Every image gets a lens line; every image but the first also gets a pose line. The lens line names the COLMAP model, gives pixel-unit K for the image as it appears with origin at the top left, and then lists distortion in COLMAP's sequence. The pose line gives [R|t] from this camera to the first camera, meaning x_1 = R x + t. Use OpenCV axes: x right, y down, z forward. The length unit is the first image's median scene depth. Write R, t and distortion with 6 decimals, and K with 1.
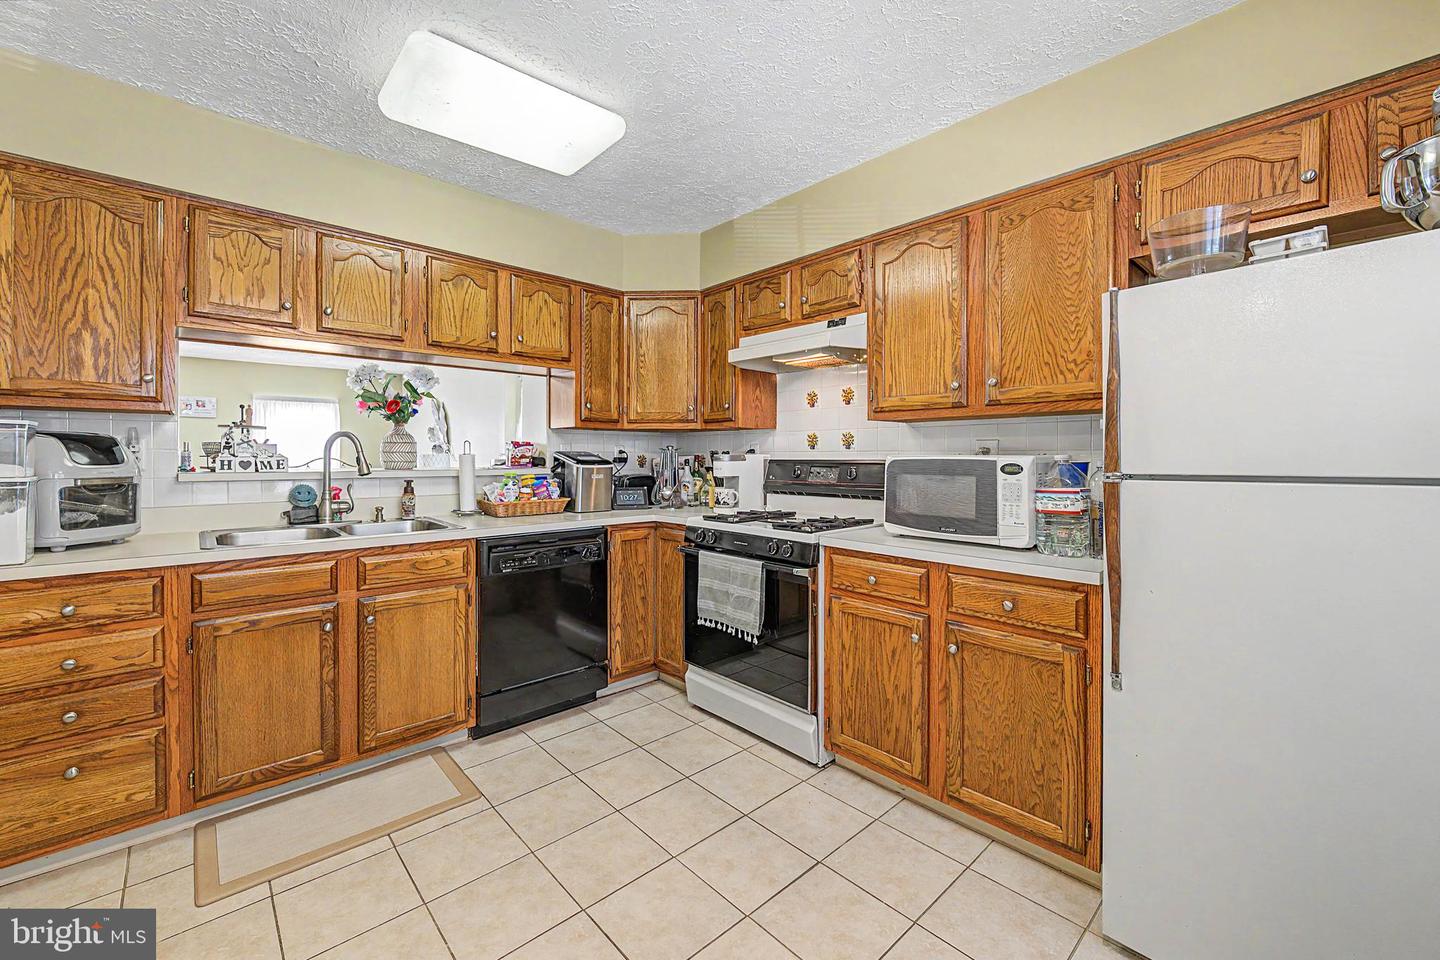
lens RADIAL K [[583.4, 0, 722.7], [0, 583.4, 459.9], [0, 0, 1]] dist [-0.009768, 0.000237]
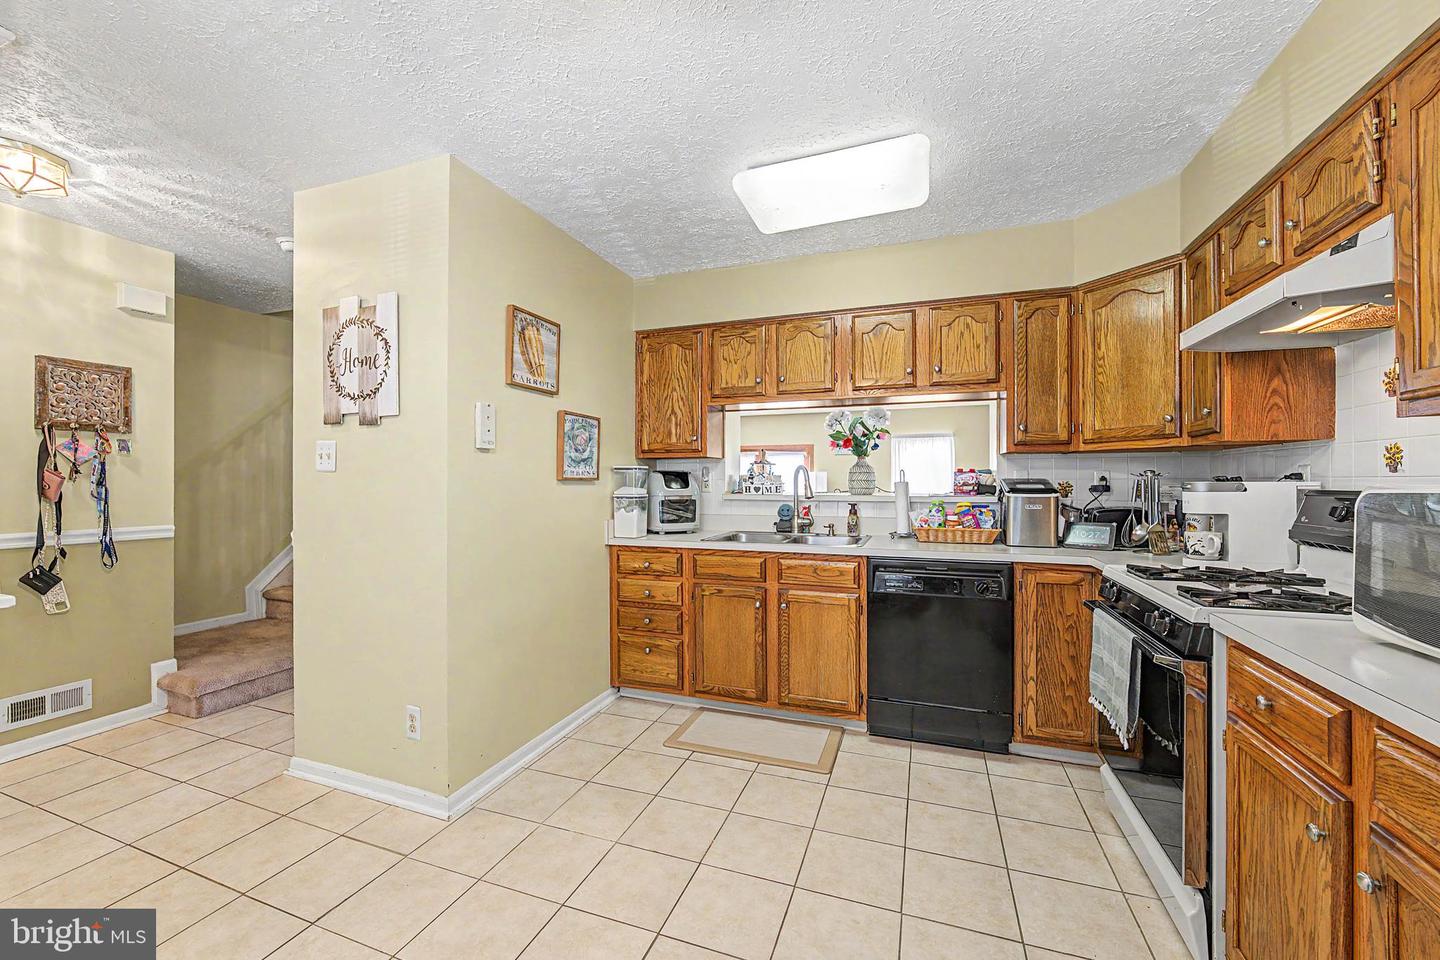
lens RADIAL K [[583.4, 0, 716.3], [0, 583.4, 480.9], [0, 0, 1]] dist [-0.009768, 0.000237]
pose [[0.440770, -0.001815, -0.897618, 0.460503], [-0.004978, 0.999978, -0.004466, -0.005706], [0.897606, 0.006437, 0.440751, 0.232344]]
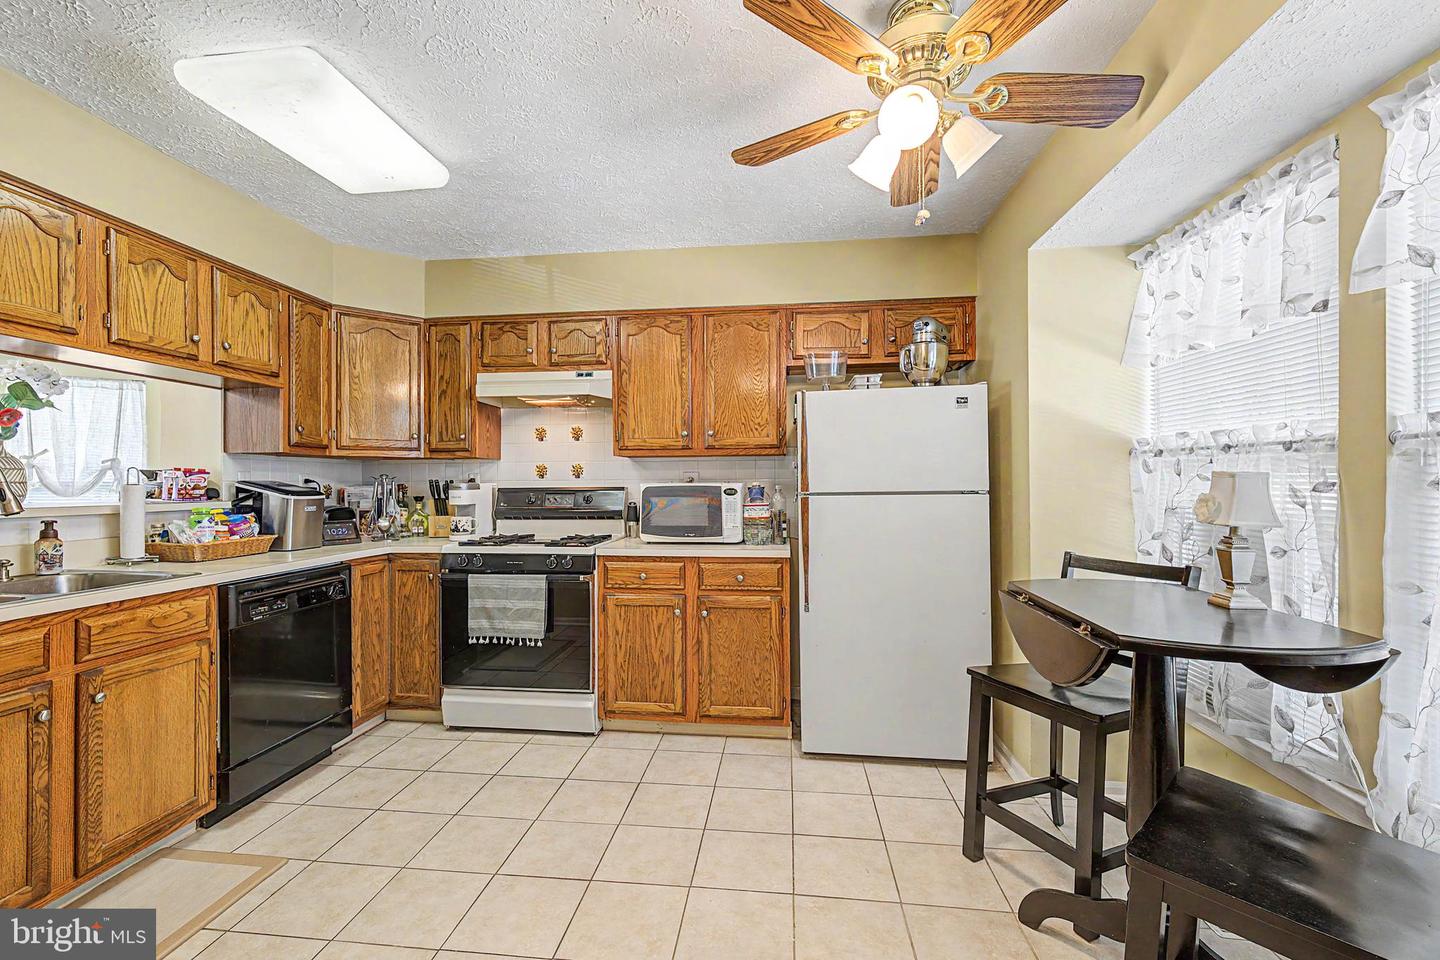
lens RADIAL K [[604.8, 0, 736.4], [0, 604.8, 483.9], [0, 0, 1]] dist [-0.002051, -0.000729]
pose [[0.739930, -0.005492, 0.672661, -0.449807], [0.010593, 0.999938, -0.003489, 0.000551], [-0.672600, 0.009707, 0.739943, -0.151364]]
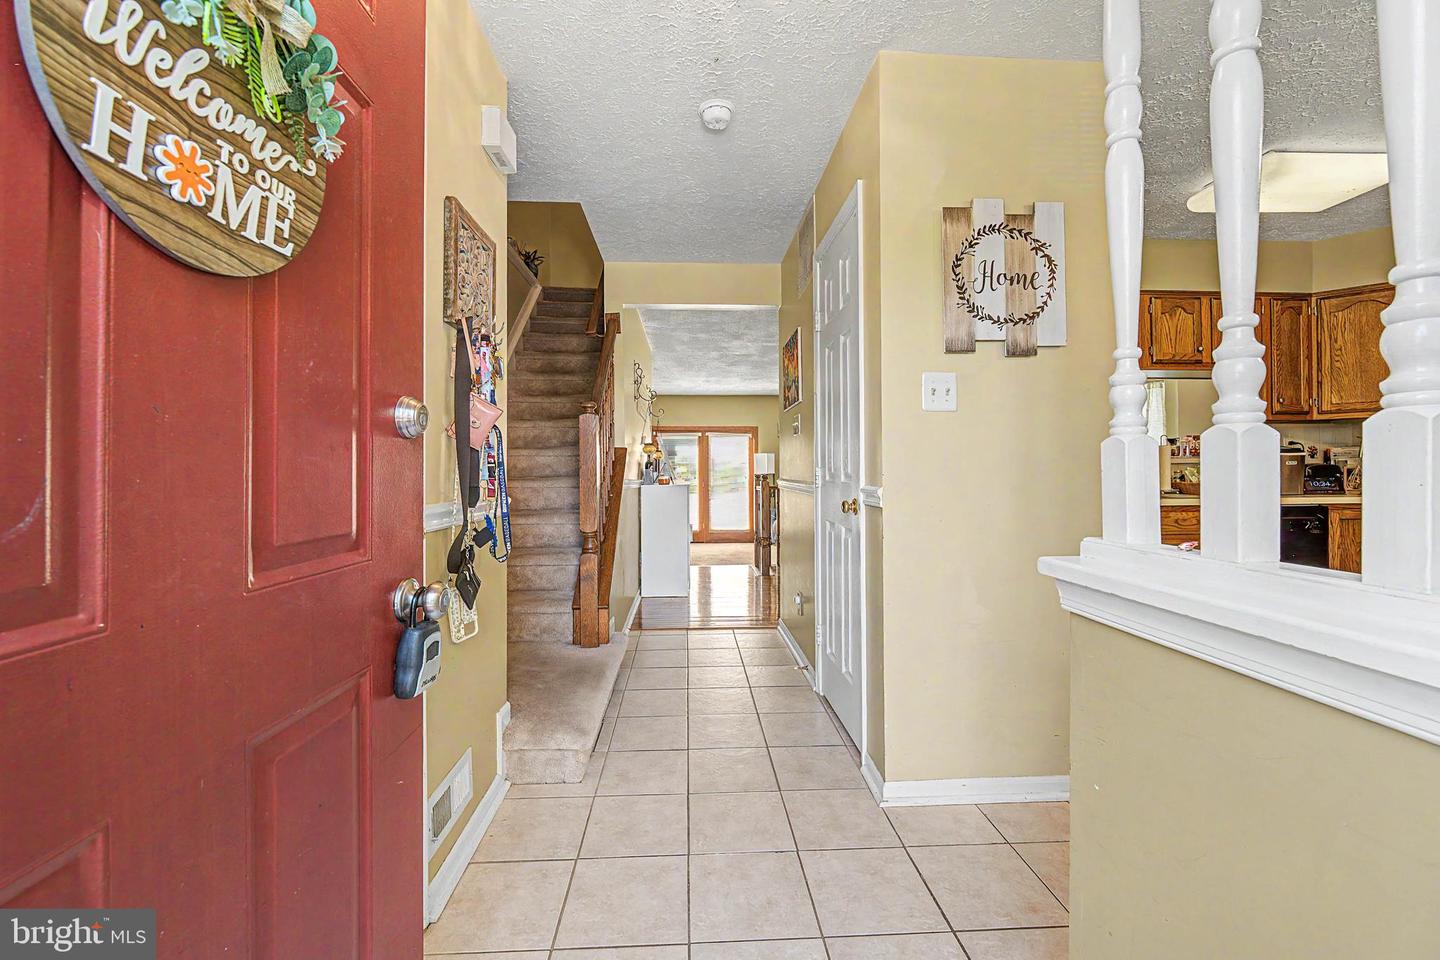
lens RADIAL K [[583.4, 0, 691.4], [0, 583.4, 465.2], [0, 0, 1]] dist [-0.009768, 0.000237]
pose [[0.756243, -0.011120, -0.654196, -0.458009], [0.000612, 0.999867, -0.016287, 0.062956], [0.654291, 0.011917, 0.756149, -0.743146]]
